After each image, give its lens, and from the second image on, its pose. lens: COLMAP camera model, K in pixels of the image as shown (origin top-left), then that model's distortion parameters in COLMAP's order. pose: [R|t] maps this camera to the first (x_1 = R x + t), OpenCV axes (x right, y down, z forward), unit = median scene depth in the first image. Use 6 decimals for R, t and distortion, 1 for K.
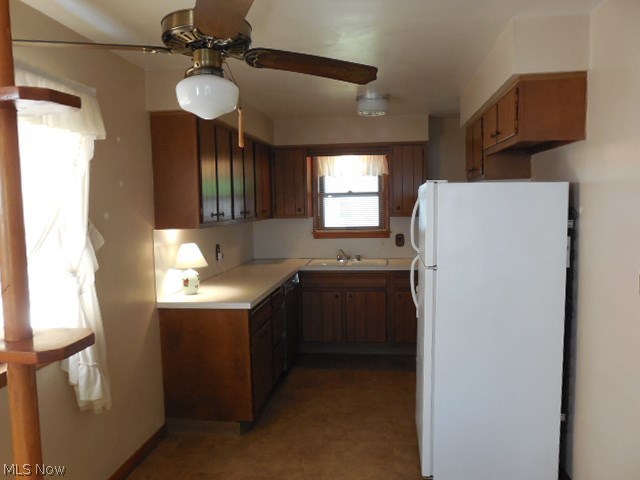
lens RADIAL K [[503.6, 0, 320.0], [0, 503.6, 240.0], [0, 0, 1]] dist [-0.088938, 0.117500]
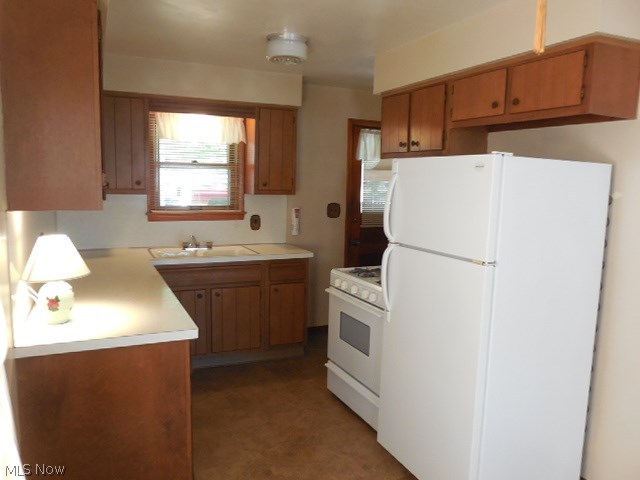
lens RADIAL K [[498.7, 0, 320.0], [0, 498.7, 240.0], [0, 0, 1]] dist [-0.040758, 0.002304]
pose [[0.840921, -0.025098, 0.540575, -0.310904], [0.000756, 0.998977, 0.045204, -0.012371], [-0.541157, -0.037604, 0.840080, 0.363395]]
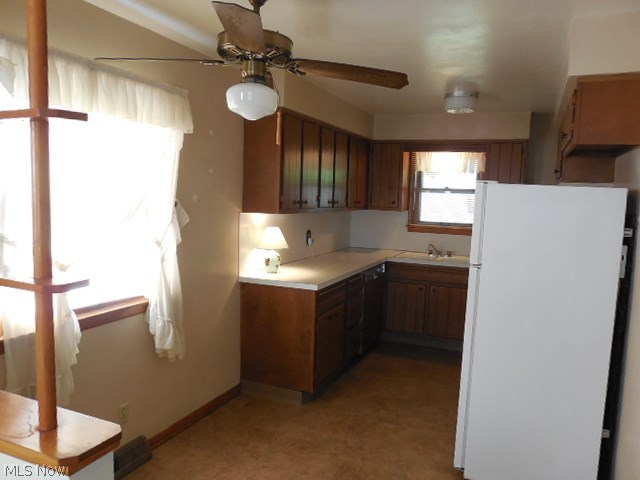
lens RADIAL K [[503.6, 0, 320.0], [0, 503.6, 240.0], [0, 0, 1]] dist [-0.088938, 0.117500]
pose [[0.962354, 0.076077, -0.260933, 0.131488], [-0.071231, 0.997067, 0.027992, -0.002658], [0.262298, -0.008352, 0.964951, -0.049314]]
